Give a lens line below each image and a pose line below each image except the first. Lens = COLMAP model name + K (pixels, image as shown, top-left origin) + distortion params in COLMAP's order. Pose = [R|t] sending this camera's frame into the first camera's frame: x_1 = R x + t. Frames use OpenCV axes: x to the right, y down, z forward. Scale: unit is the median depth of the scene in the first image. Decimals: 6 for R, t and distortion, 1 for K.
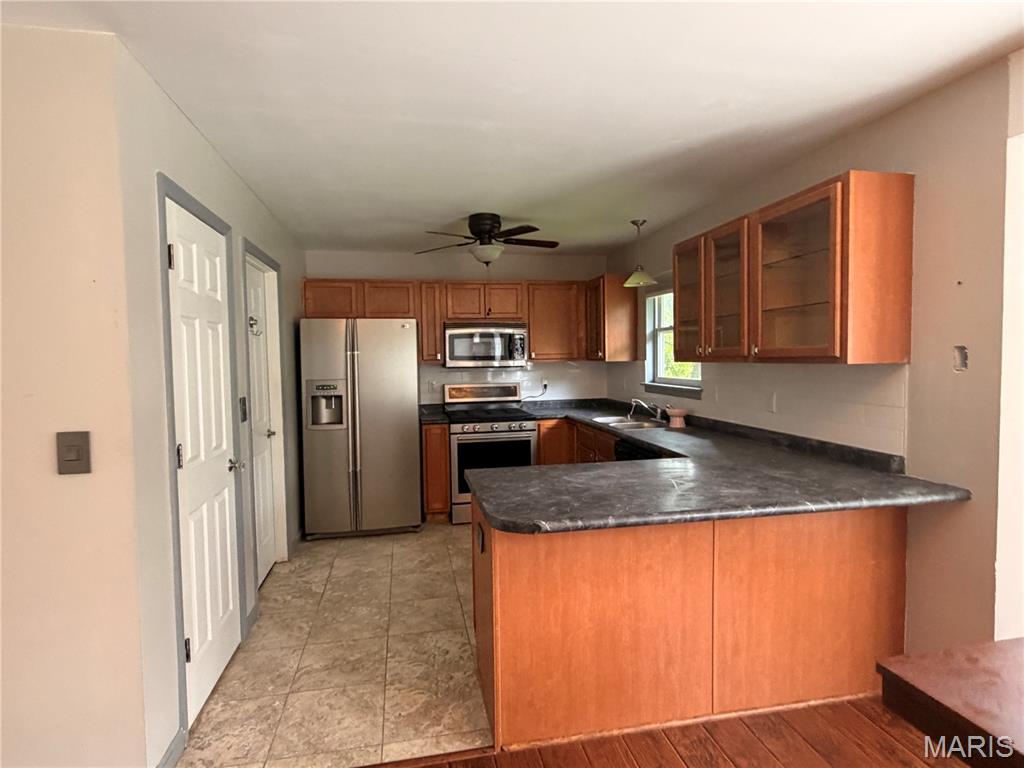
lens RADIAL K [[543.7, 0, 512.0], [0, 543.7, 384.0], [0, 0, 1]] dist [0.001105, 0.000239]
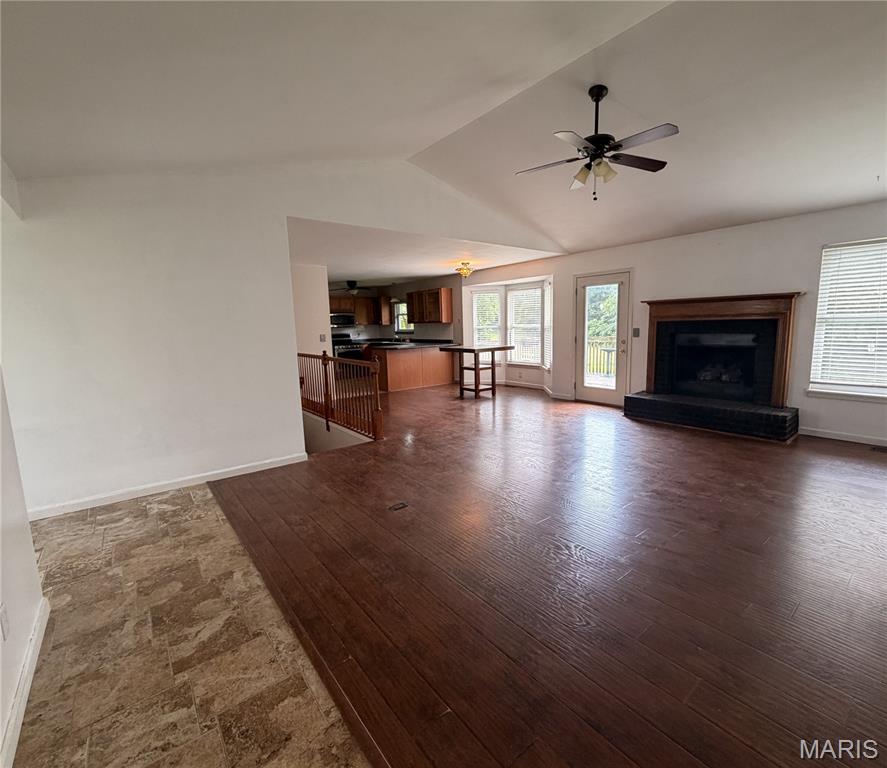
lens RADIAL K [[412.9, 0, 443.5], [0, 412.9, 384.0], [0, 0, 1]] dist [0.000219, 0.000355]
pose [[0.891596, -0.075904, 0.446425, -0.677446], [0.037857, 0.994895, 0.093549, 0.099713], [-0.451246, -0.066508, 0.889918, -1.454549]]
